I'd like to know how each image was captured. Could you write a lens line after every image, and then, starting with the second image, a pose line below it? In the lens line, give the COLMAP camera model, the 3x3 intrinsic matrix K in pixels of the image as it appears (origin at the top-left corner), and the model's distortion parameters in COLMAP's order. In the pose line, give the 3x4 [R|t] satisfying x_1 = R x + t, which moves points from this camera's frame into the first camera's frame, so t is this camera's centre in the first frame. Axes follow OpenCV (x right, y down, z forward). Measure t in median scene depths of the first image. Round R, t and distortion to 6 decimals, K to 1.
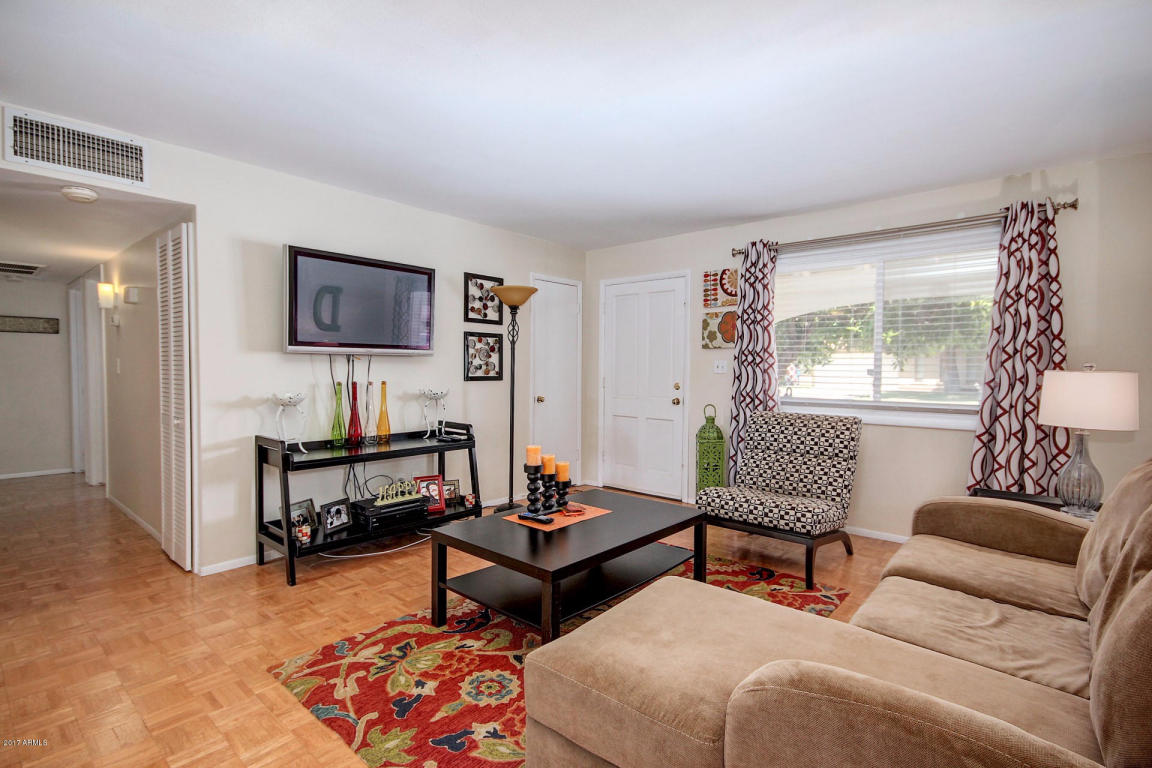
lens RADIAL K [[555.8, 0, 579.0], [0, 555.8, 380.1], [0, 0, 1]] dist [-0.002085, 0.000565]
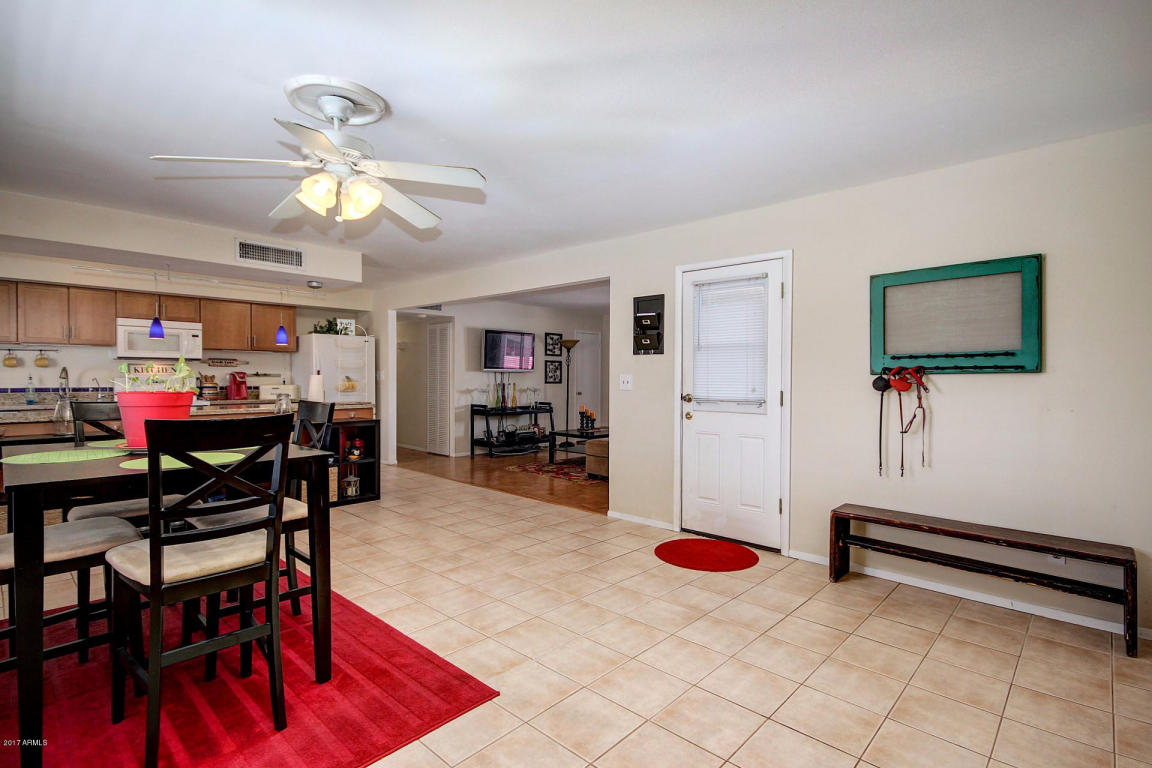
lens RADIAL K [[555.8, 0, 575.0], [0, 555.8, 382.2], [0, 0, 1]] dist [-0.002085, 0.000565]
pose [[0.998985, -0.001179, -0.045034, 0.004492], [0.000544, 0.999900, -0.014121, 0.026582], [0.045046, 0.014082, 0.998886, -1.093697]]
